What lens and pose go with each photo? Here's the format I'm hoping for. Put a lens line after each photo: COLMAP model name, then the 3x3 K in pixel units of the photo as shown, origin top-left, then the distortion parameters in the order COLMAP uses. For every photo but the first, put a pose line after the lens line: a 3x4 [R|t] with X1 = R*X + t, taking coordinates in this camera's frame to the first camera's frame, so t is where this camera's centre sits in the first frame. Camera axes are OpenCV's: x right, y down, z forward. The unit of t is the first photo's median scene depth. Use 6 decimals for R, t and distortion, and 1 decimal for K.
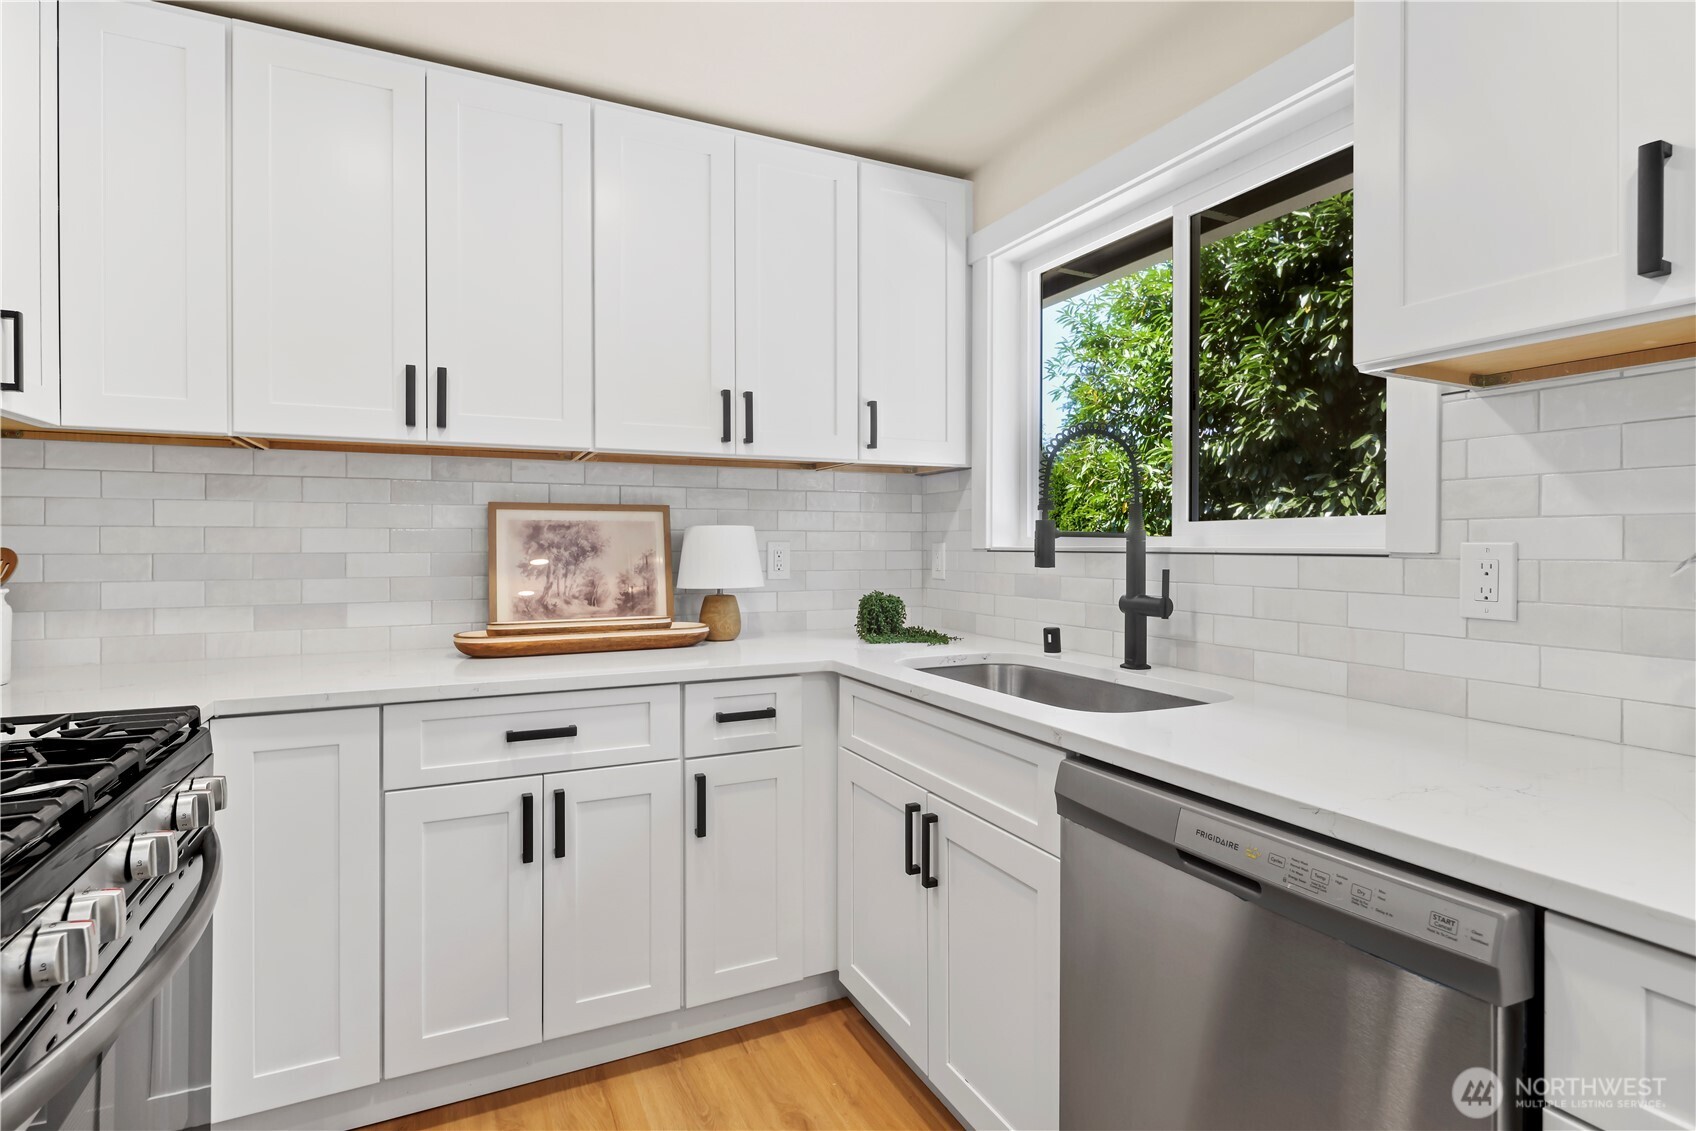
lens RADIAL K [[836.2, 0, 841.6], [0, 836.2, 542.6], [0, 0, 1]] dist [-0.002912, -0.001632]
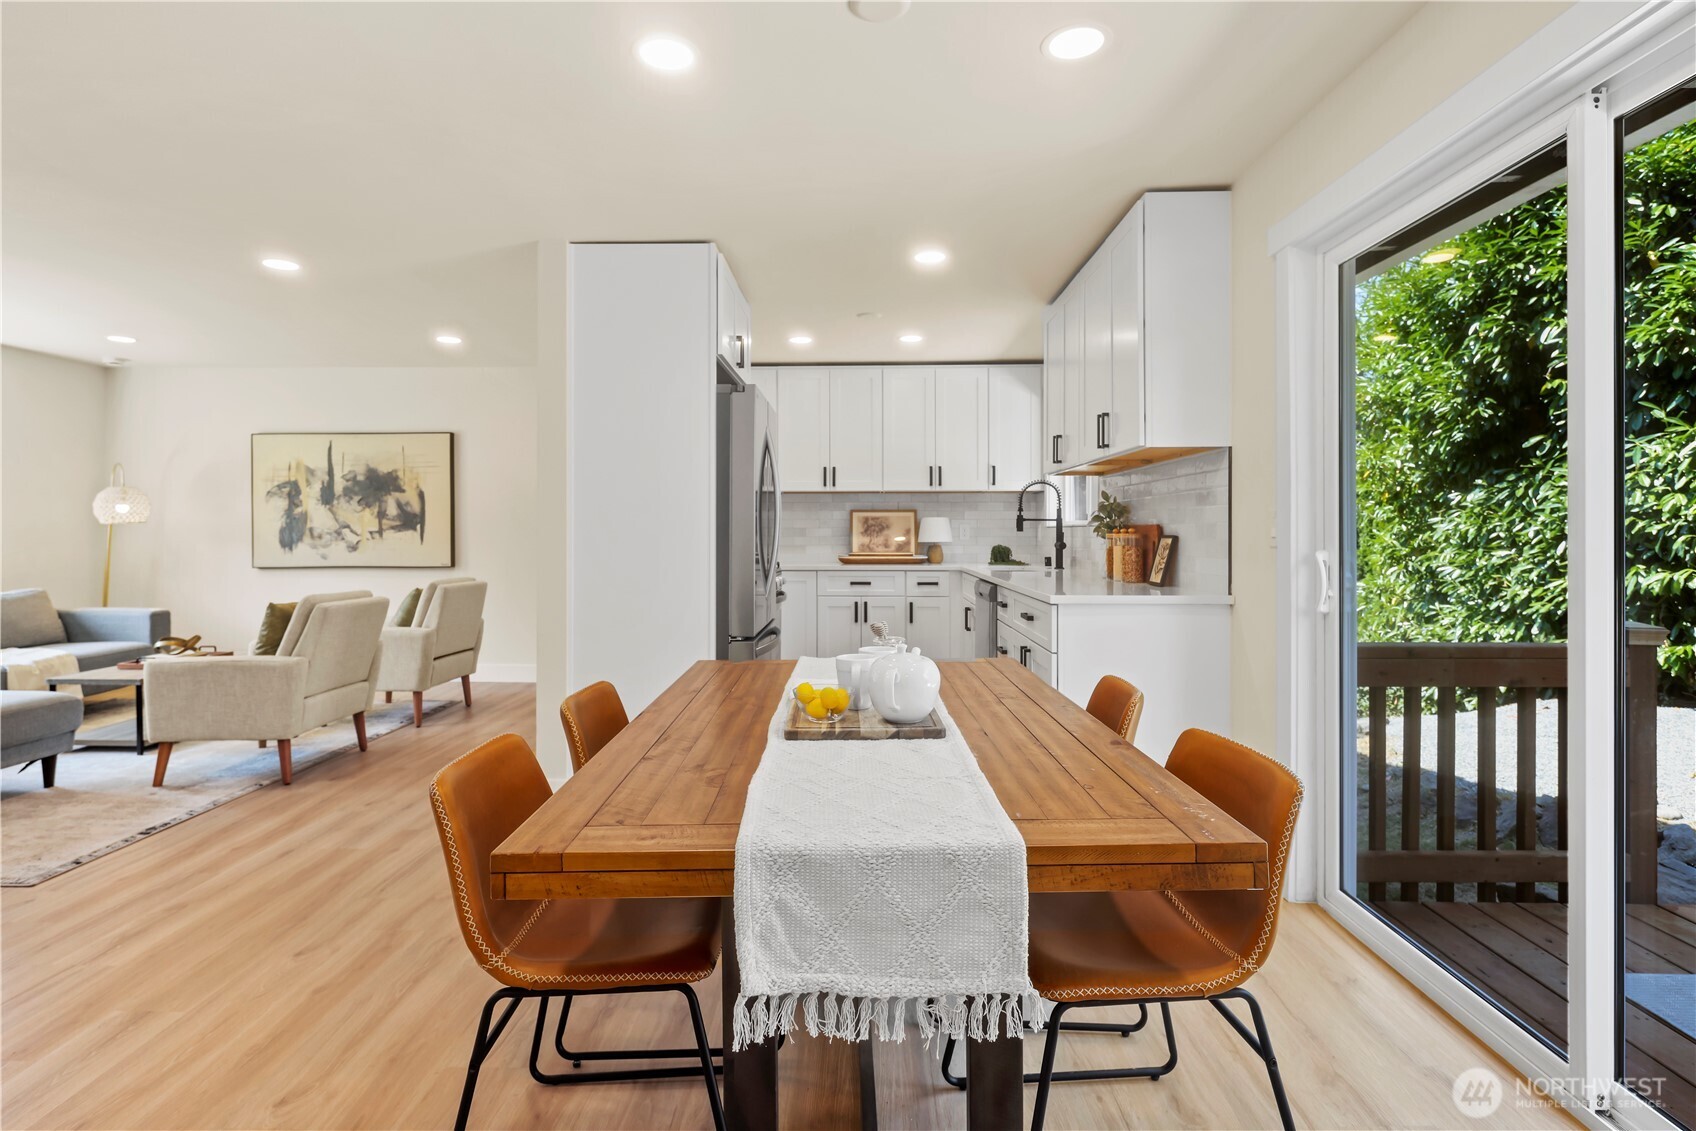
lens RADIAL K [[836.2, 0, 850.7], [0, 836.2, 532.4], [0, 0, 1]] dist [-0.002912, -0.001632]
pose [[0.893216, -0.001611, -0.449625, 0.815452], [0.001076, 0.999998, -0.001445, 0.030213], [0.449626, 0.000807, 0.893216, -1.459984]]
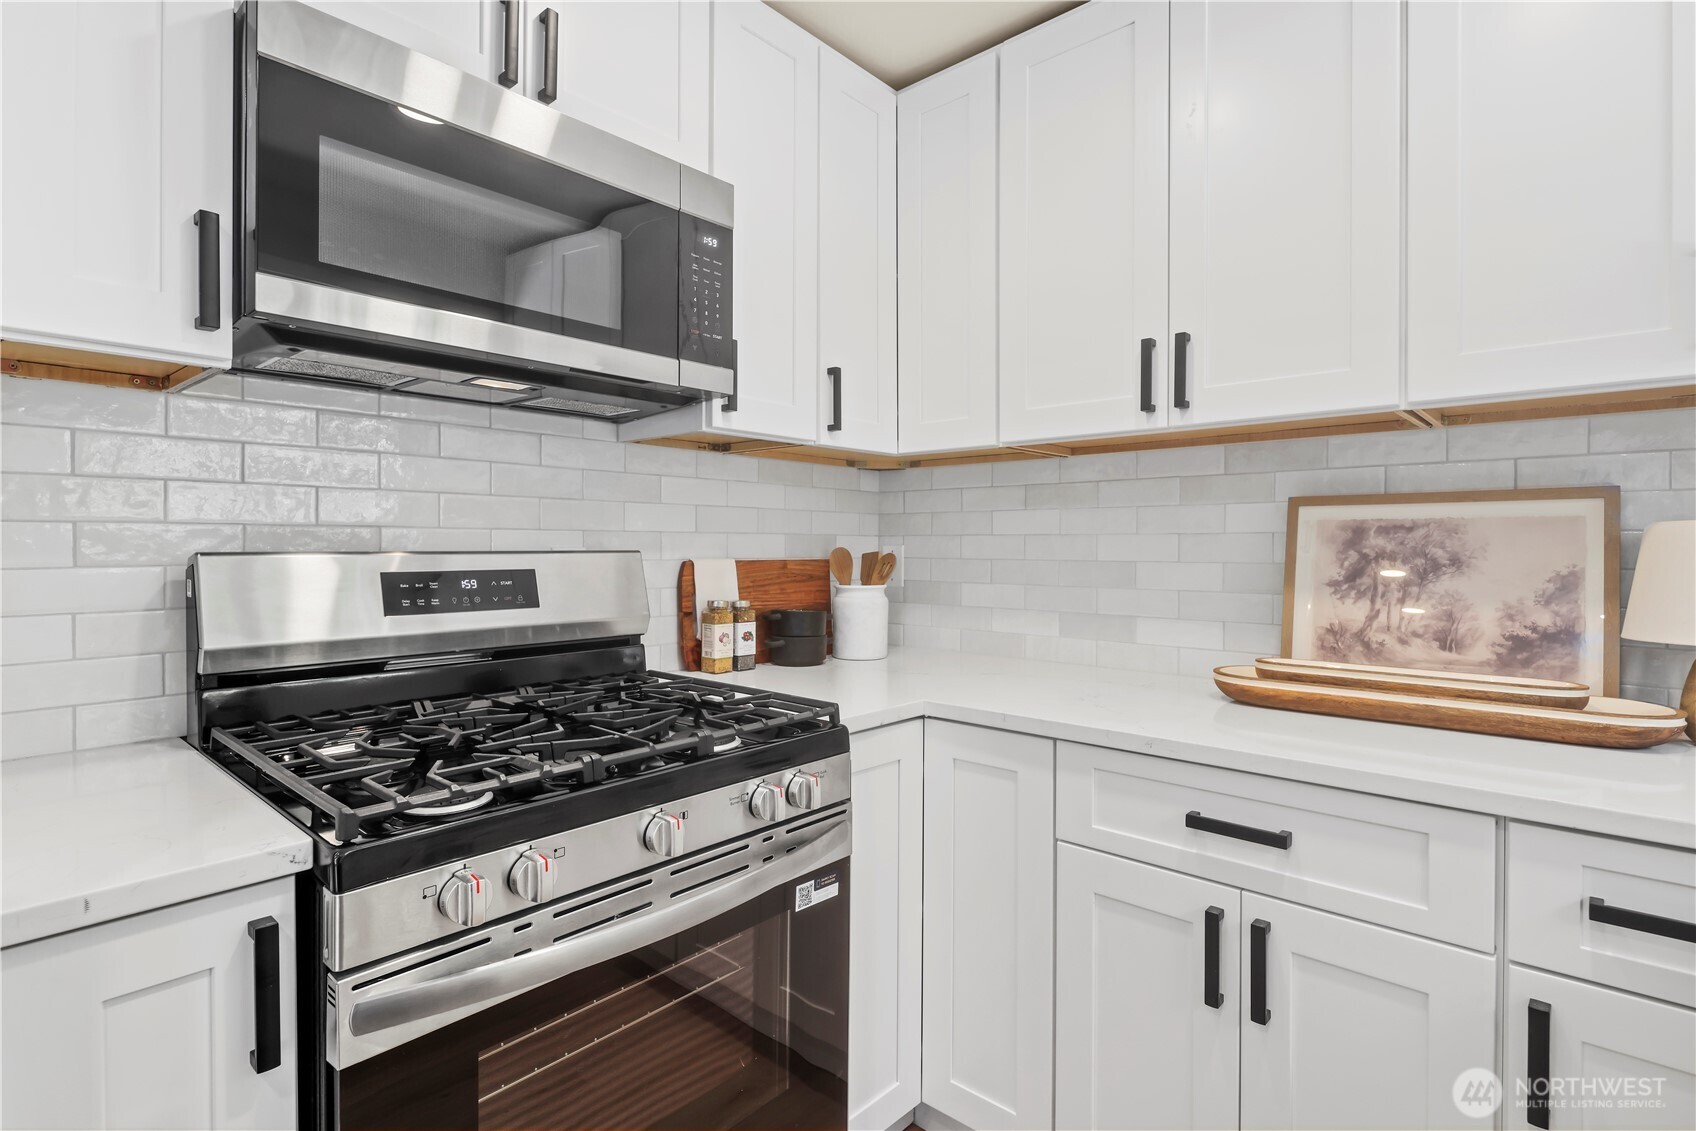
lens RADIAL K [[836.2, 0, 844.6], [0, 836.2, 544.8], [0, 0, 1]] dist [-0.002912, -0.001632]
pose [[0.368153, 0.001412, -0.929764, 0.127846], [-0.000835, 0.999999, 0.001188, -0.006044], [0.929765, 0.000339, 0.368154, 0.346399]]
